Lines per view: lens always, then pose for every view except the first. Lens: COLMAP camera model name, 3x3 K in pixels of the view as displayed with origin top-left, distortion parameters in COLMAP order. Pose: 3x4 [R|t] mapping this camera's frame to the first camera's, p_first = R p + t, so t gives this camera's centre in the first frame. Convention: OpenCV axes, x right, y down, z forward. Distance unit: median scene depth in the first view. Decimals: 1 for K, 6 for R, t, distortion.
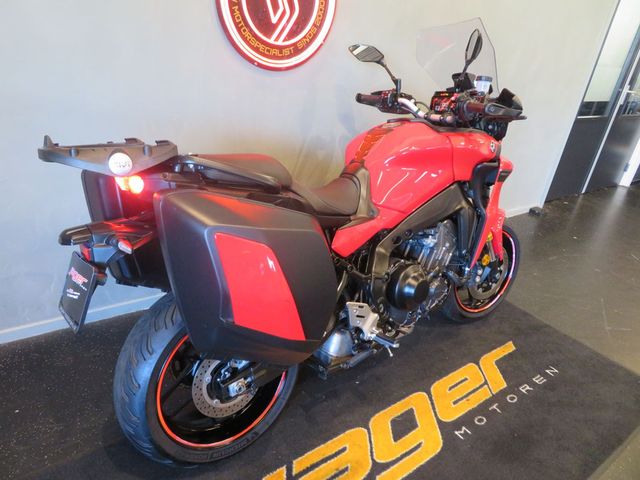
lens RADIAL K [[463.7, 0, 321.0], [0, 463.7, 239.5], [0, 0, 1]] dist [-0.011724, 0.017625]
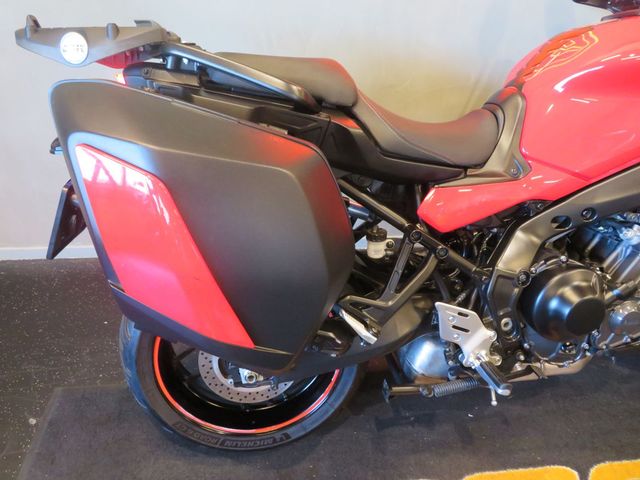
lens RADIAL K [[463.7, 0, 313.0], [0, 463.7, 238.2], [0, 0, 1]] dist [-0.011724, 0.017625]
pose [[0.850764, 0.187076, -0.491125, 0.191069], [-0.143235, 0.981660, 0.125804, -0.007220], [0.505653, -0.036683, 0.861957, 0.328779]]
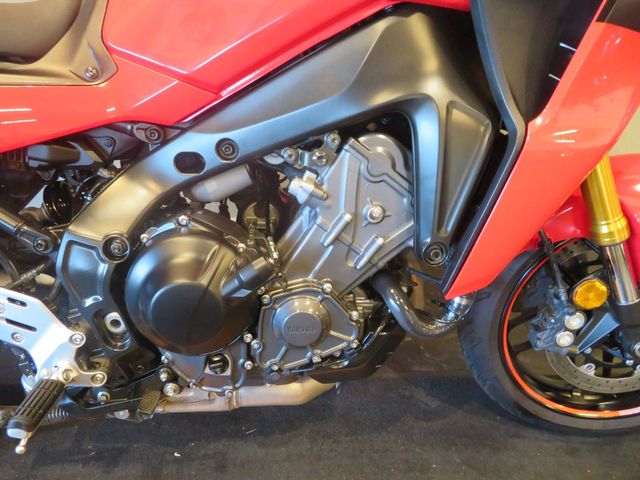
lens RADIAL K [[429.7, 0, 324.3], [0, 429.7, 236.3], [0, 0, 1]] dist [-0.000228, 0.003502]
pose [[0.814499, 0.202516, -0.543672, 0.460652], [-0.177845, 0.979138, 0.098289, 0.006496], [0.552234, 0.016633, 0.833523, 0.782831]]
